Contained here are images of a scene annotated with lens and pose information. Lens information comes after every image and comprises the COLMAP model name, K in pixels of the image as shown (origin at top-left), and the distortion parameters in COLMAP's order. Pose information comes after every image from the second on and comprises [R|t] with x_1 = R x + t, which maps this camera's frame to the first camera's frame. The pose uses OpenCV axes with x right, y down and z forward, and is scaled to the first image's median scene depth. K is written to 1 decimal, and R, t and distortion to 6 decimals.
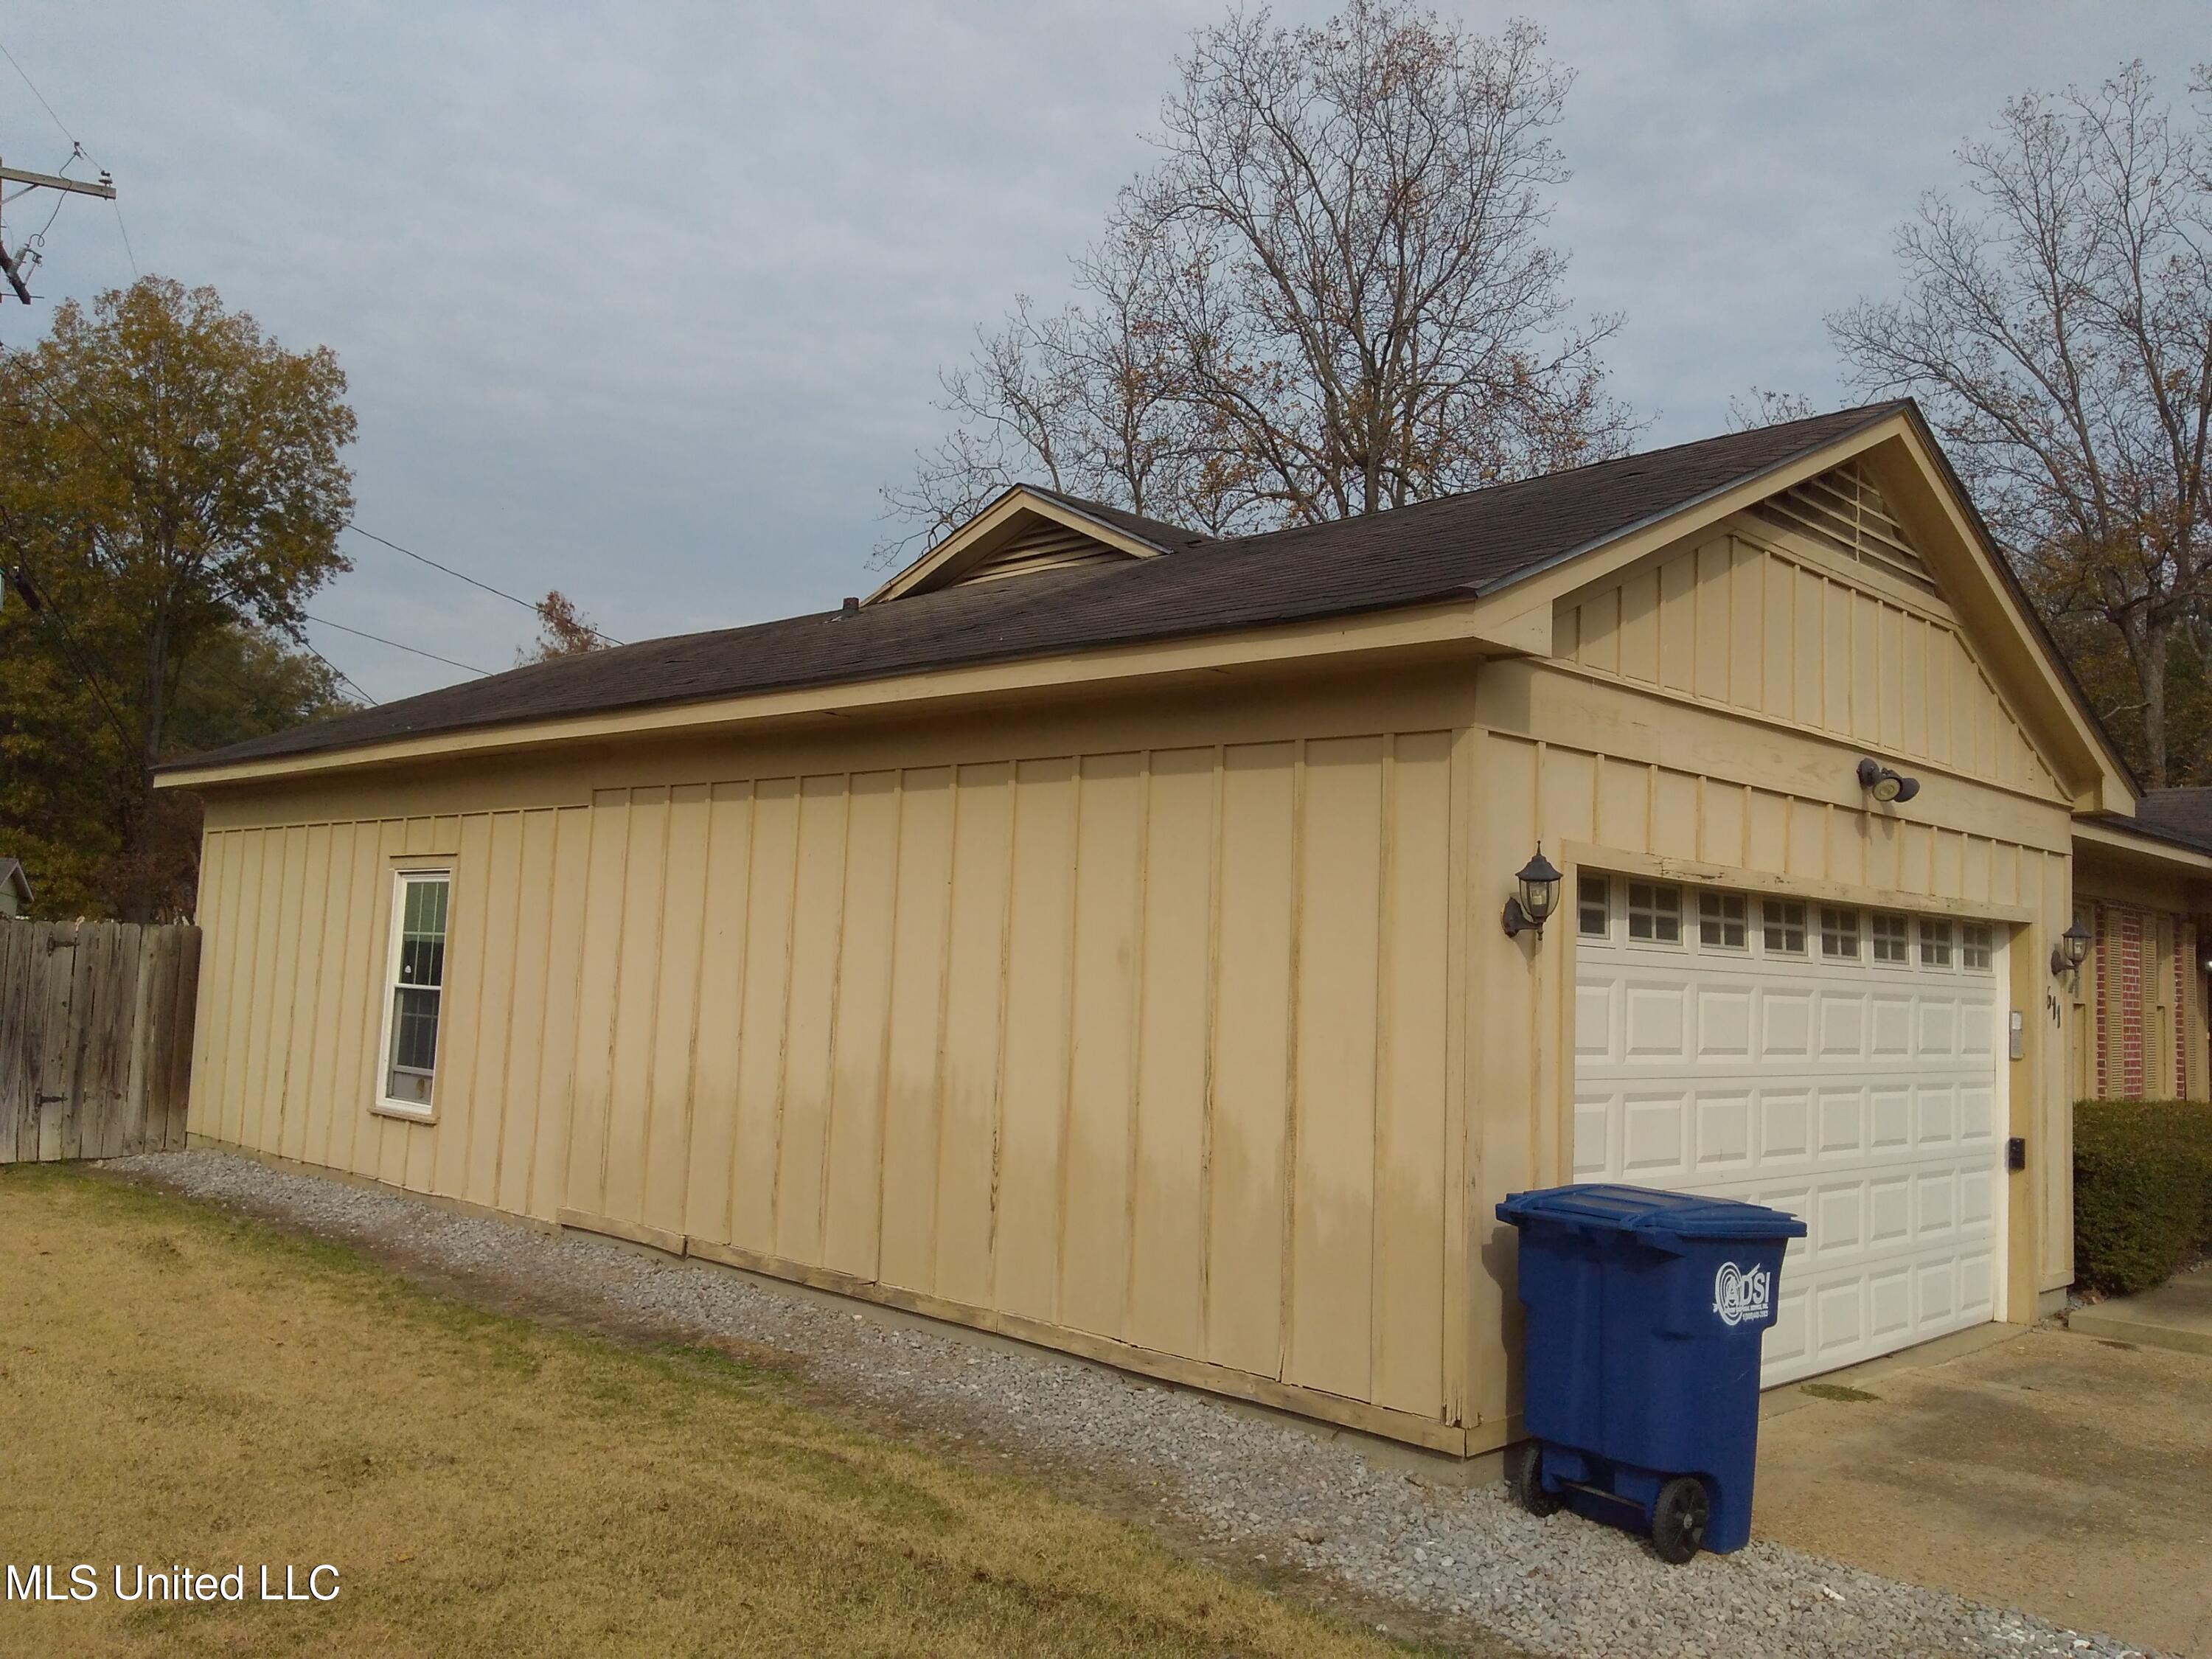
lens RADIAL K [[1749.2, 0, 1107.7], [0, 1749.2, 825.4], [0, 0, 1]] dist [0.031816, -0.008362]
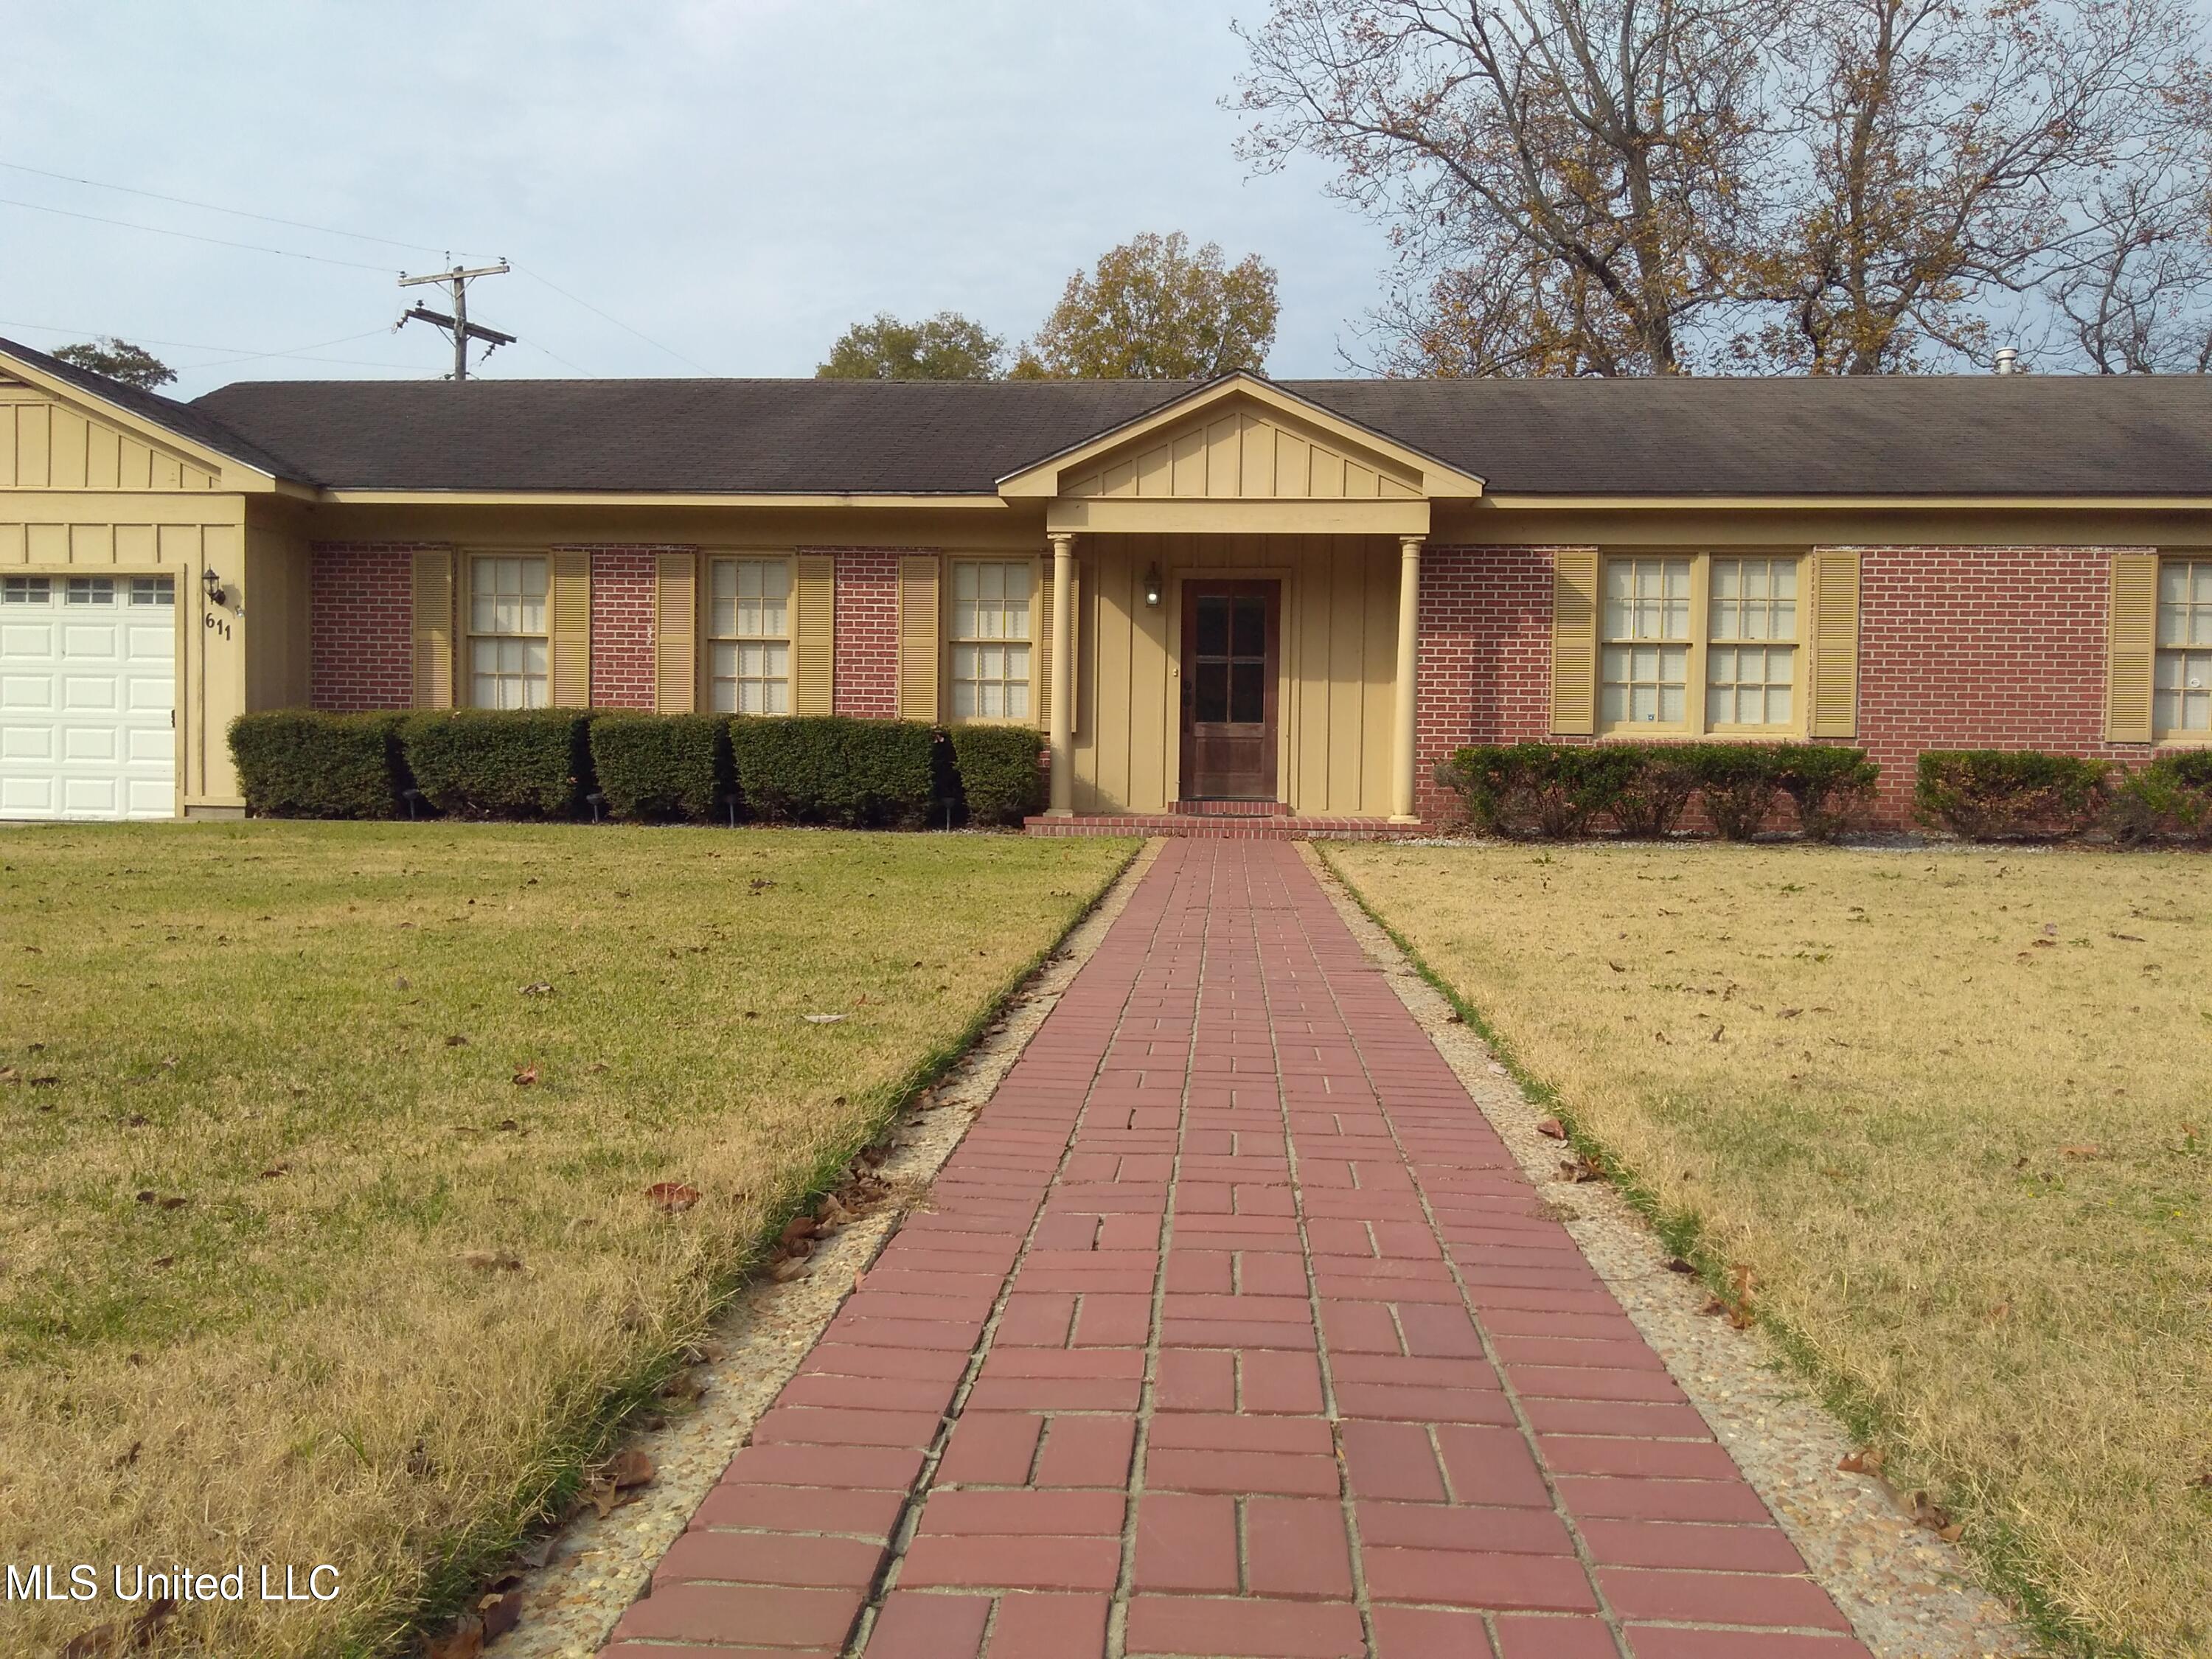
lens RADIAL K [[1749.2, 0, 1108.2], [0, 1749.2, 820.0], [0, 0, 1]] dist [0.031816, -0.008362]
pose [[0.655185, 0.000521, -0.755468, 2.307978], [0.068334, 0.995860, 0.059950, 0.240815], [0.752372, -0.090902, 0.652437, 0.592965]]
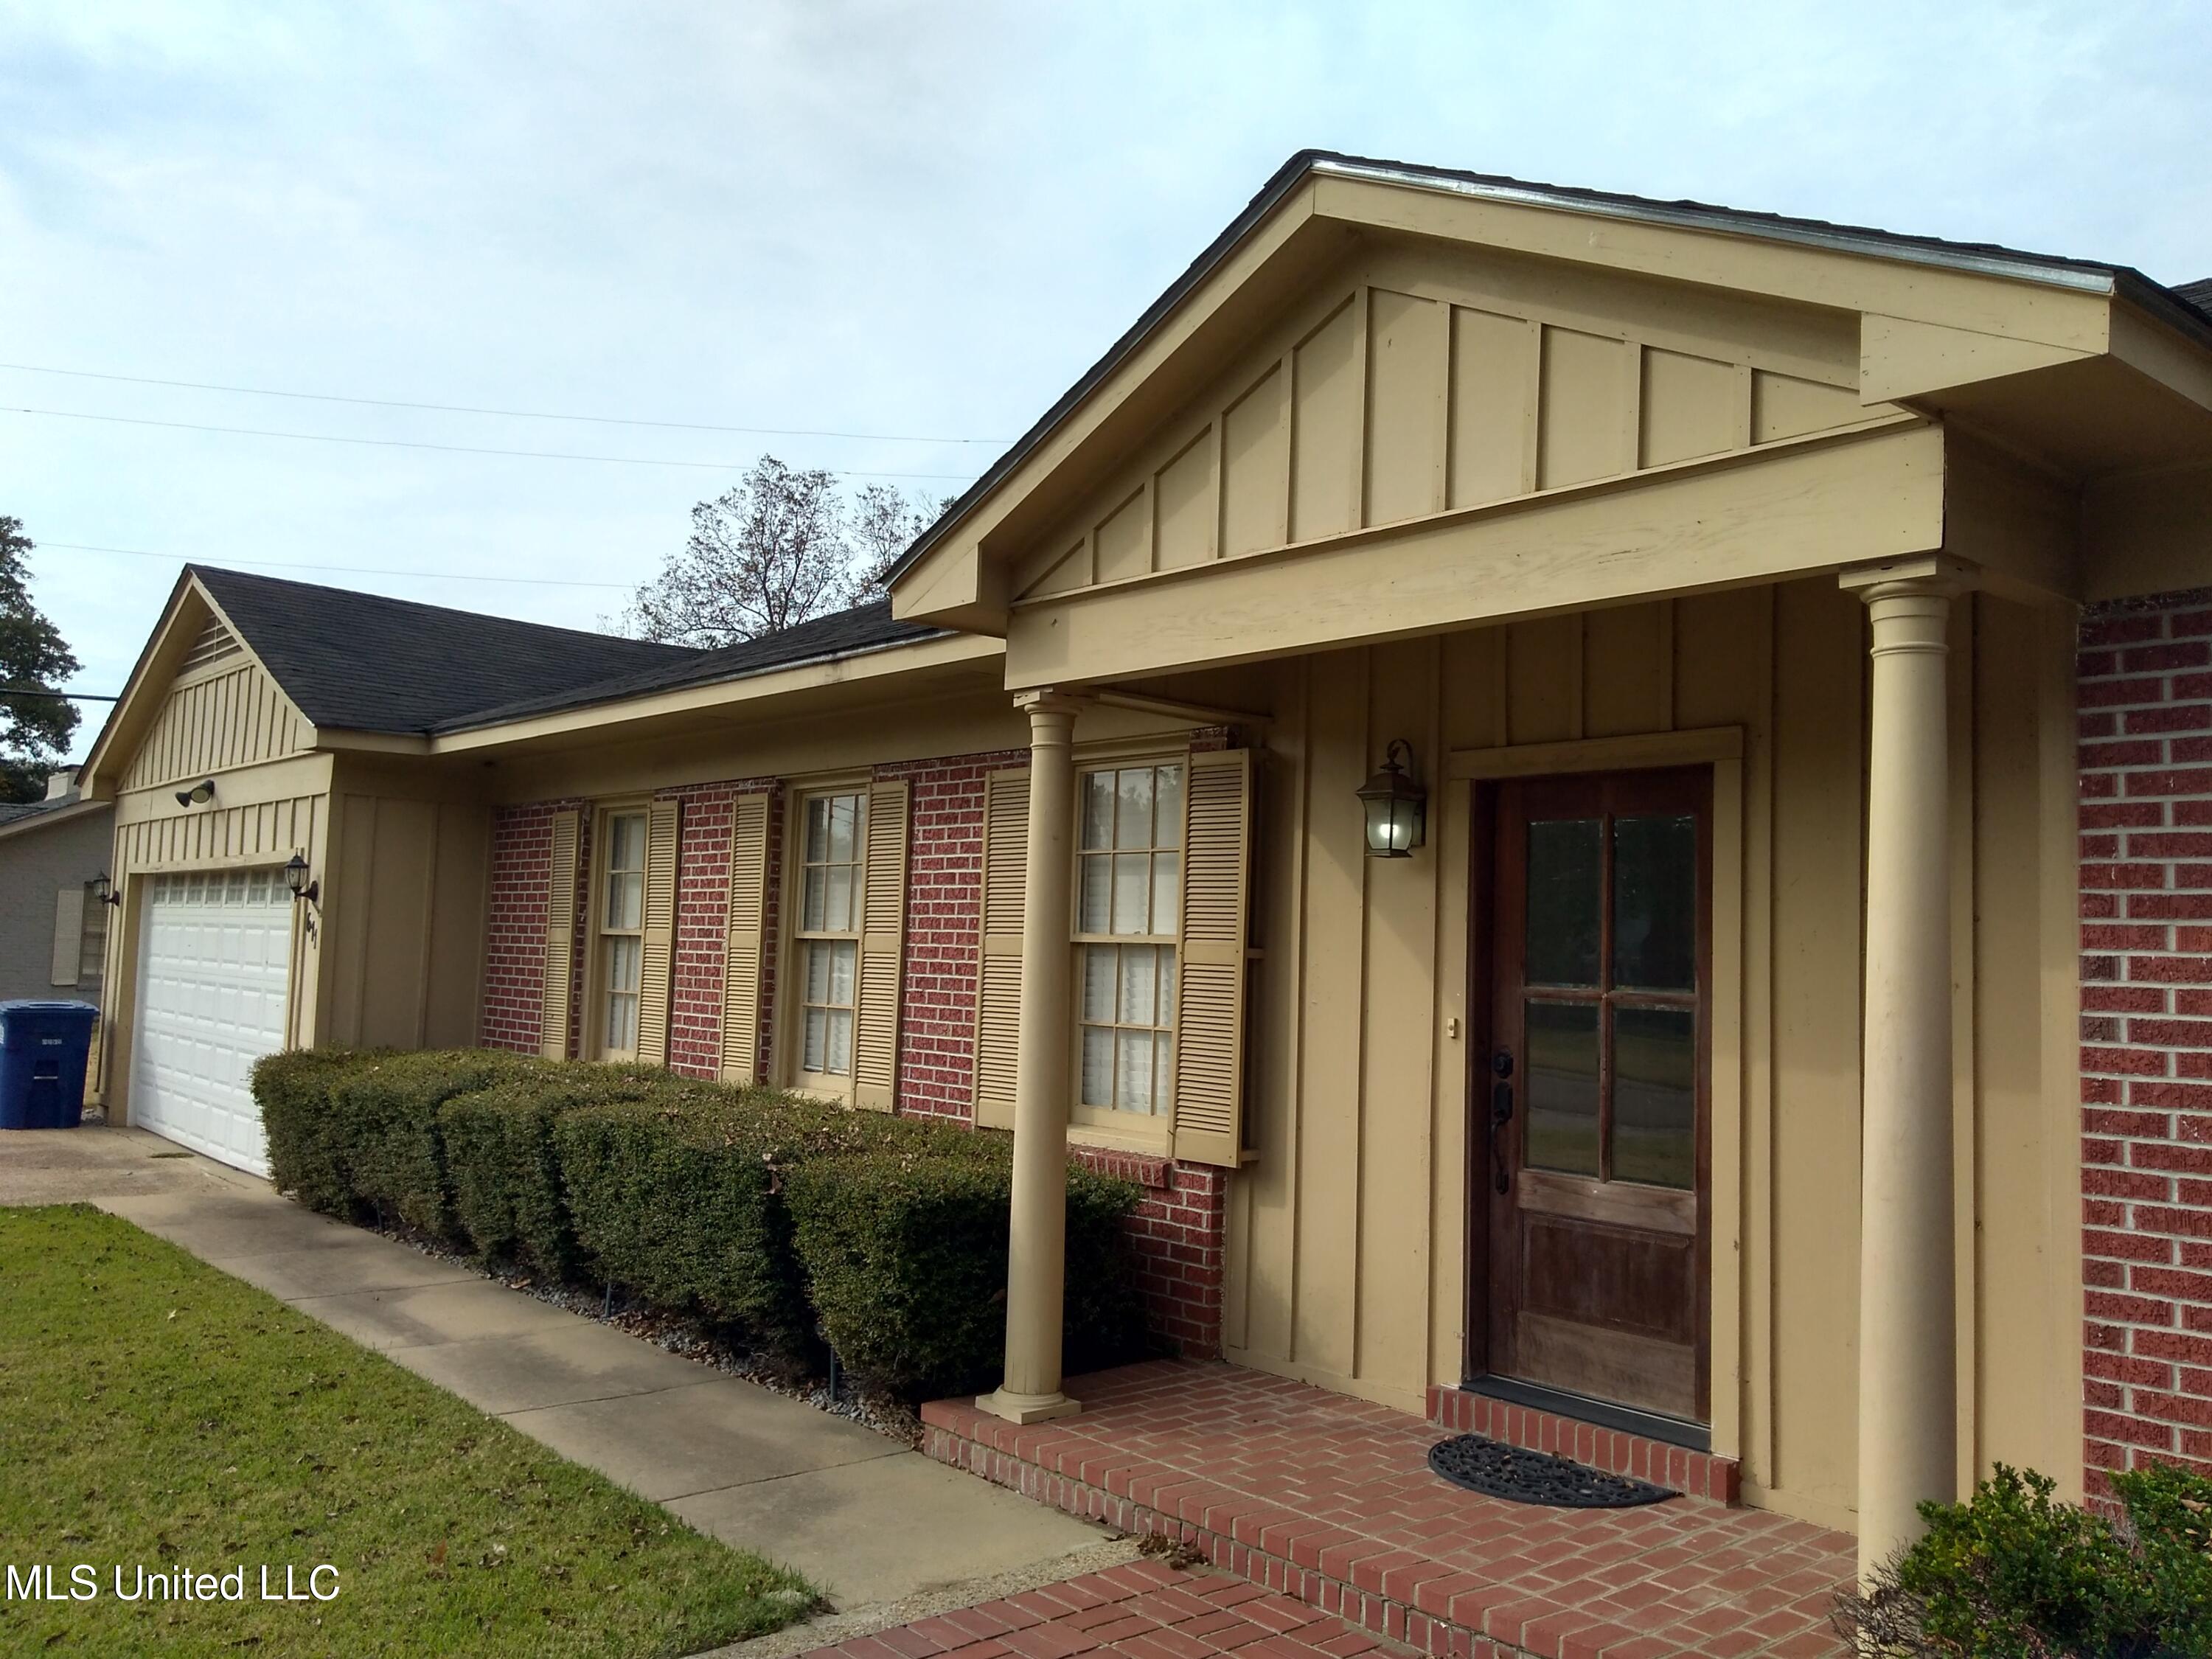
lens RADIAL K [[1749.2, 0, 1117.2], [0, 1749.2, 814.0], [0, 0, 1]] dist [0.031816, -0.008362]
pose [[-0.064667, -0.118439, -0.990853, 1.721638], [0.047048, 0.991466, -0.121583, 0.199294], [0.996797, -0.054480, -0.058542, 1.665503]]
